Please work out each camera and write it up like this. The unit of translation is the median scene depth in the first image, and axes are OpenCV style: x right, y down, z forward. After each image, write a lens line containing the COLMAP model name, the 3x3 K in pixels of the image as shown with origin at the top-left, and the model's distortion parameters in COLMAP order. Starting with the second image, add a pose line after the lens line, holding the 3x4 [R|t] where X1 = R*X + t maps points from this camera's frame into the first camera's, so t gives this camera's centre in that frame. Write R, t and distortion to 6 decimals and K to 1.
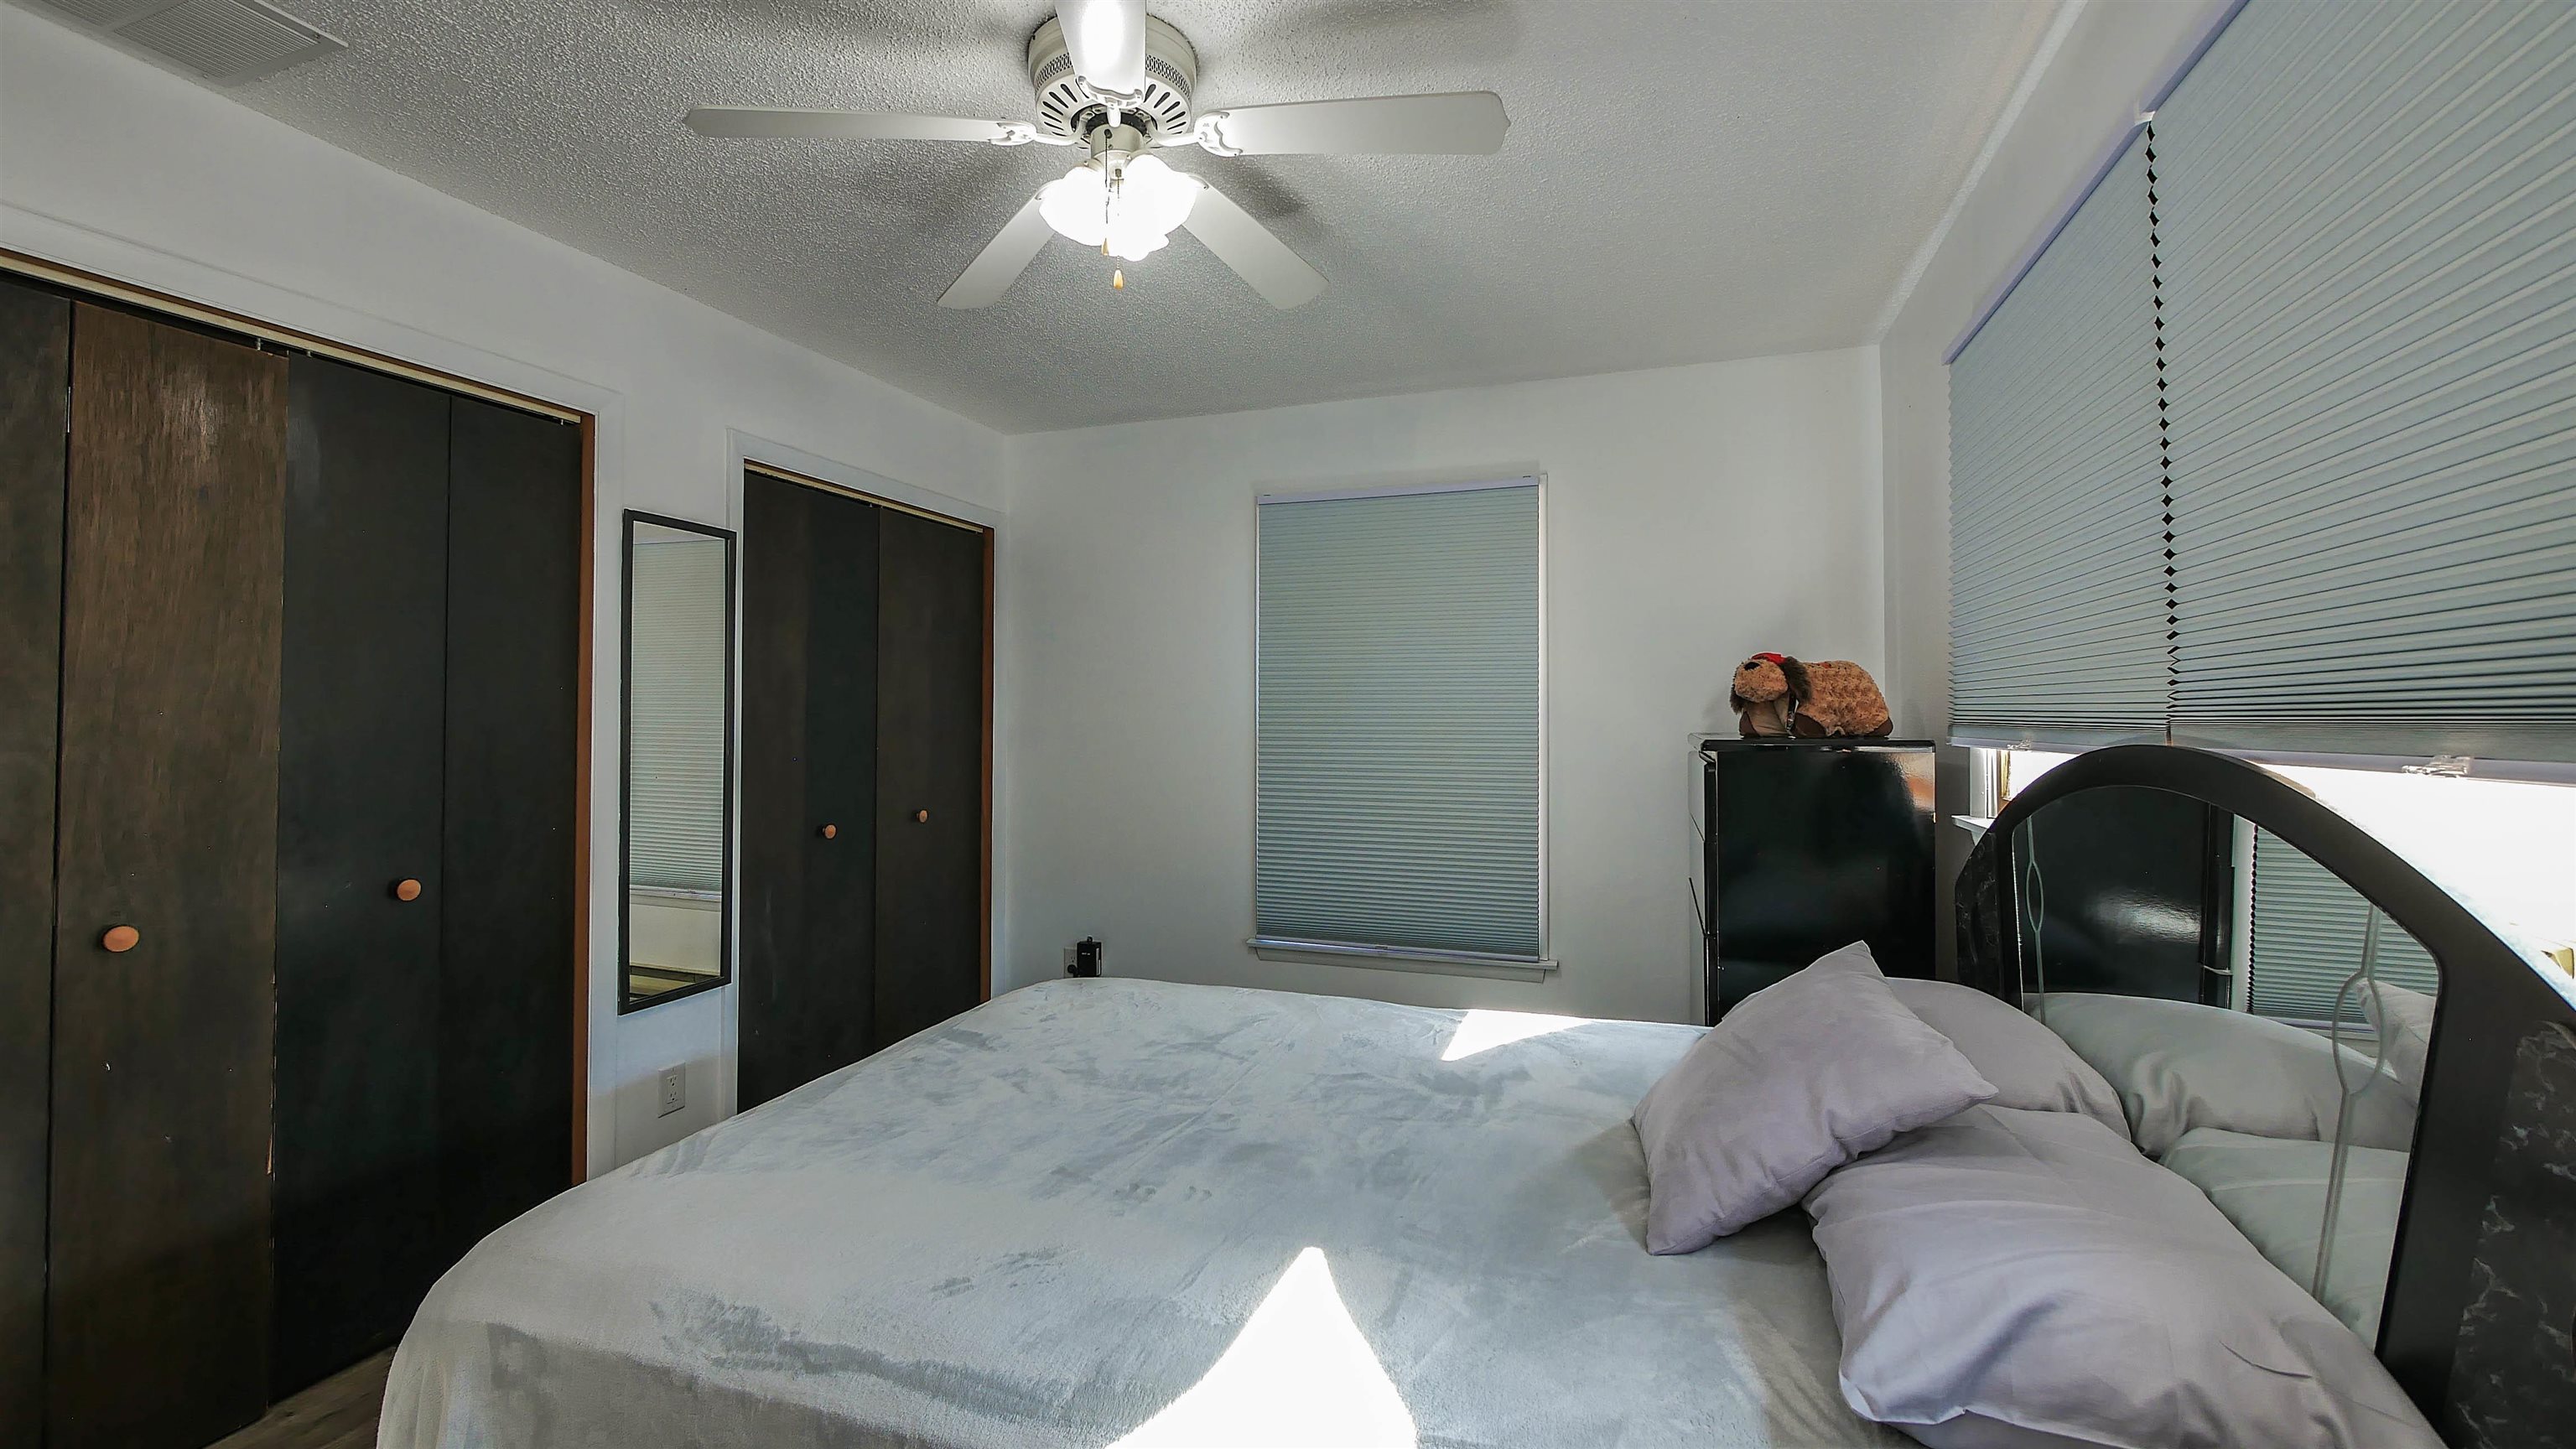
lens RADIAL K [[1062.5, 0, 1290.6], [0, 1062.5, 718.4], [0, 0, 1]] dist [-0.009551, 0.000861]
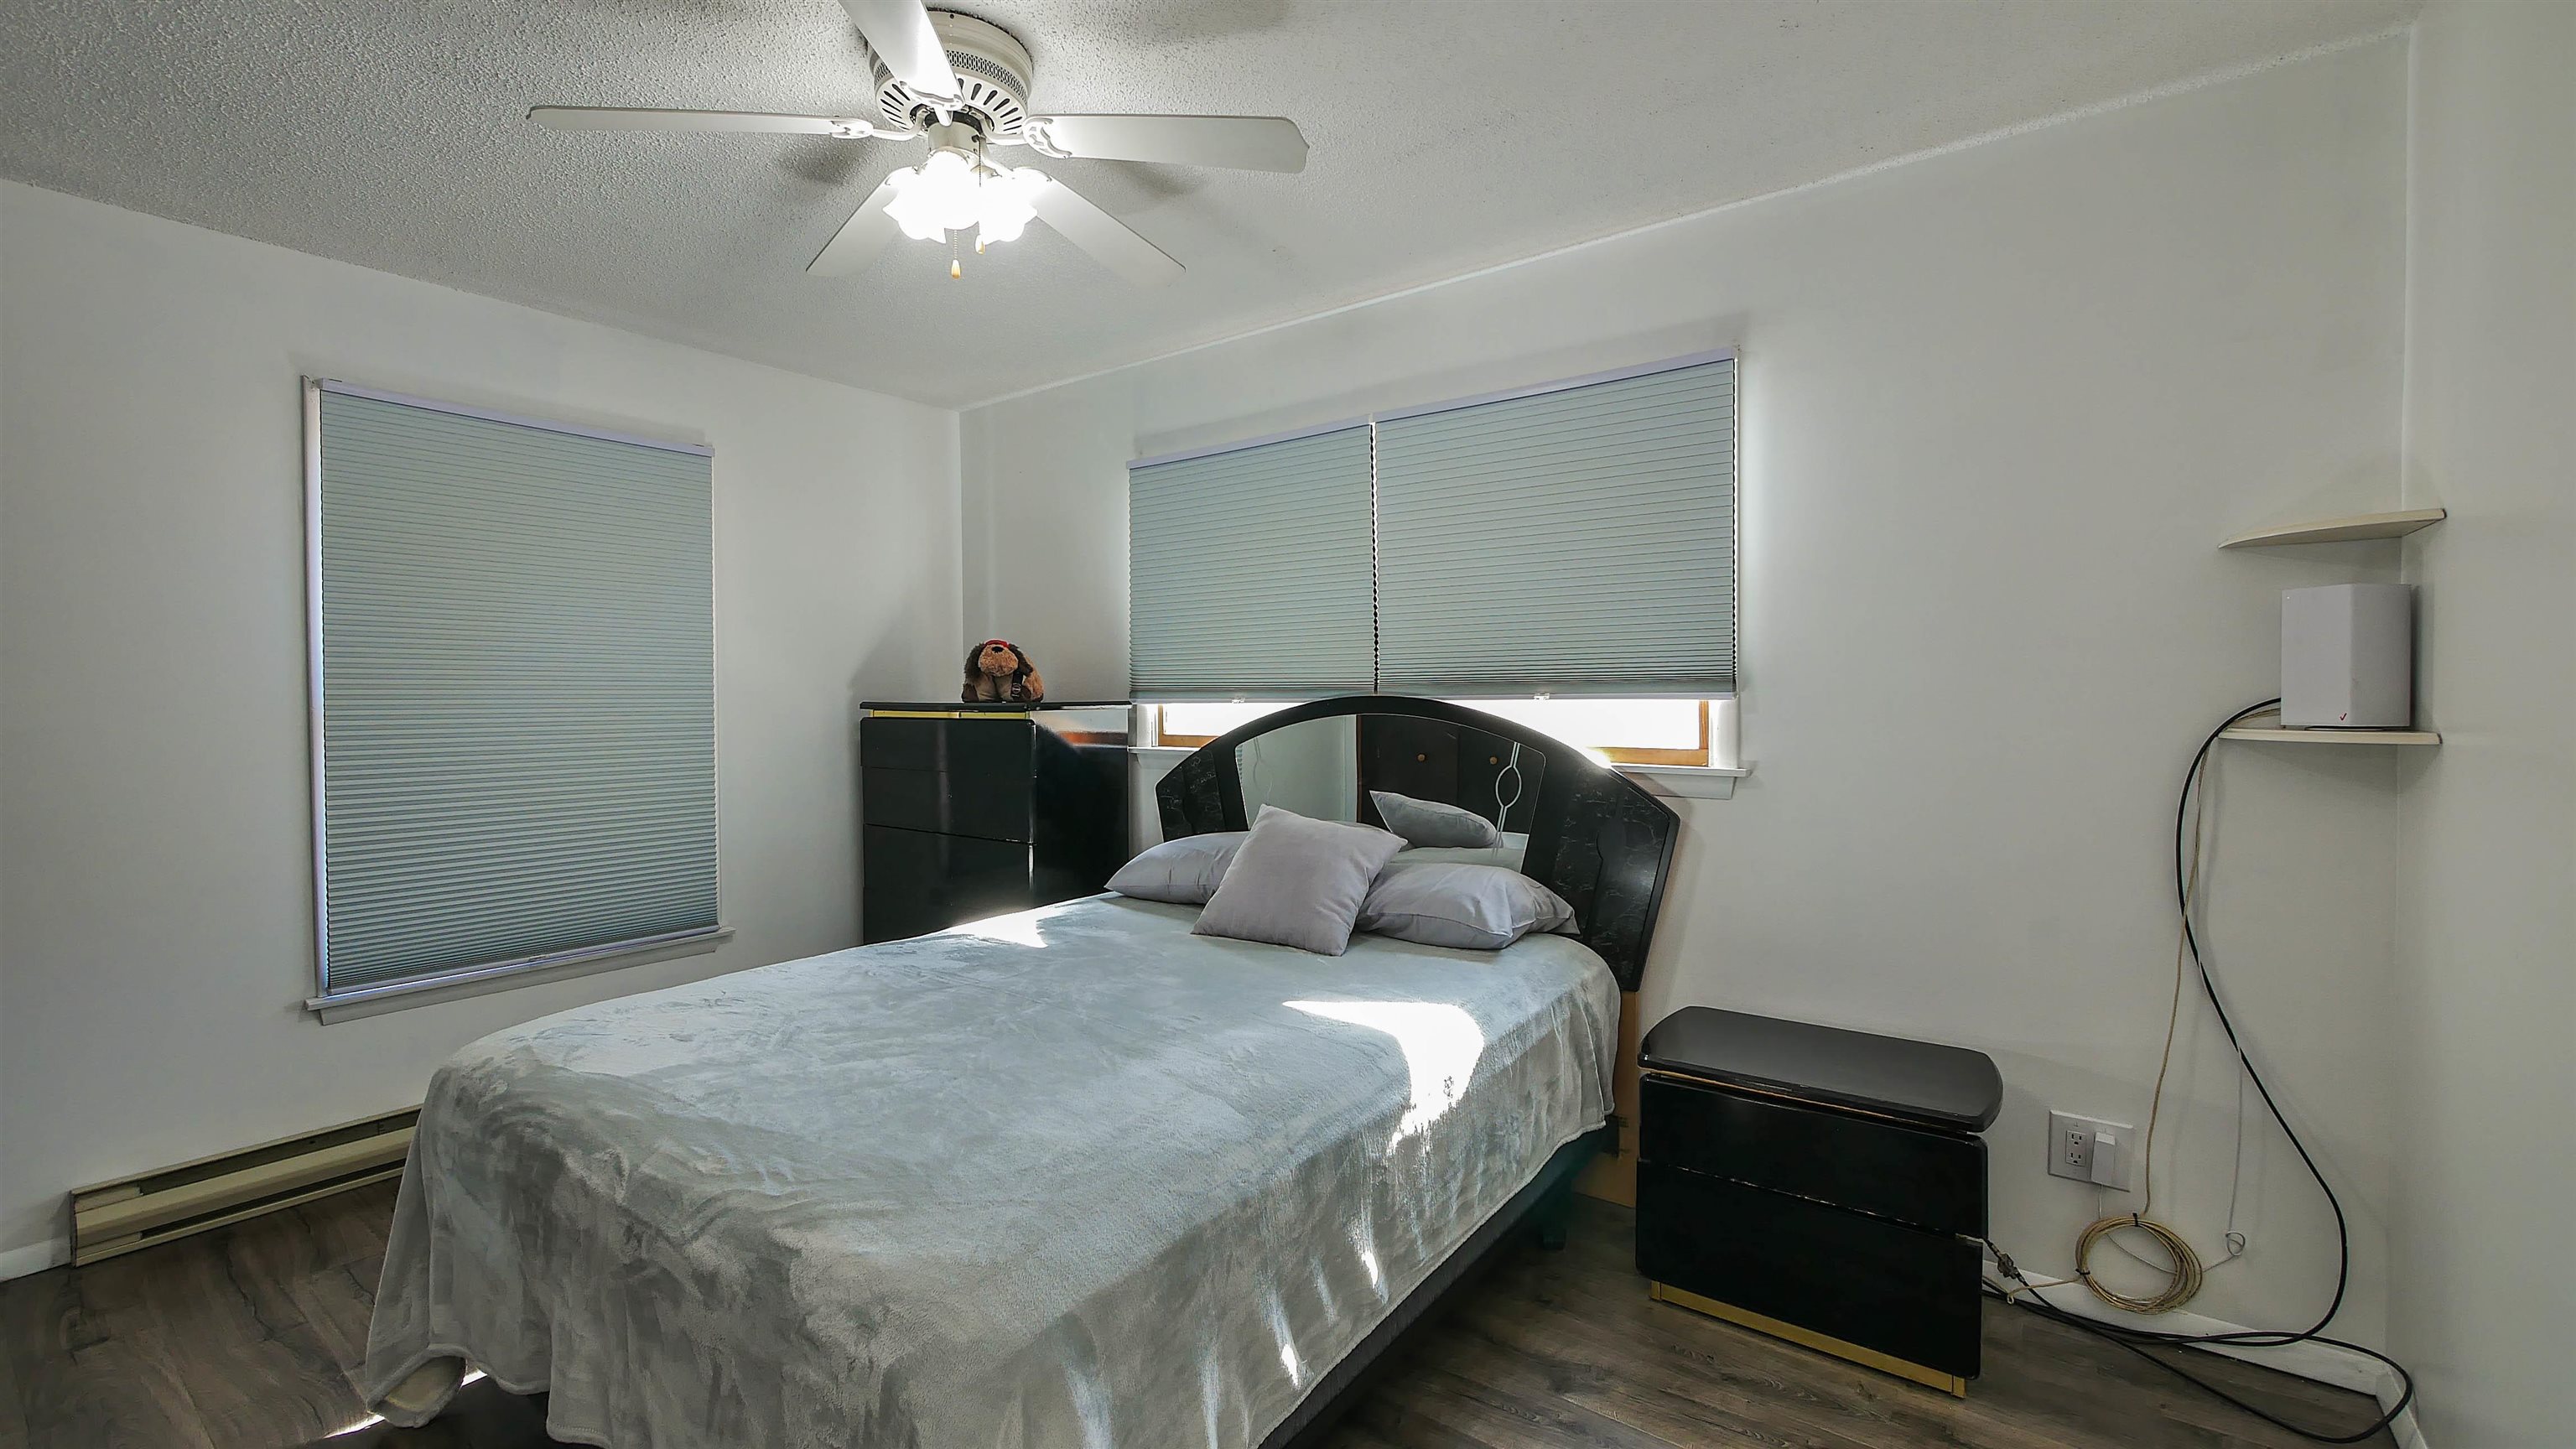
lens RADIAL K [[1062.5, 0, 1266.9], [0, 1062.5, 712.0], [0, 0, 1]] dist [-0.009551, 0.000861]
pose [[0.296788, -0.012121, 0.954867, -0.891478], [0.005513, 0.999925, 0.010979, 0.020818], [-0.954928, 0.002006, 0.296832, 0.317302]]
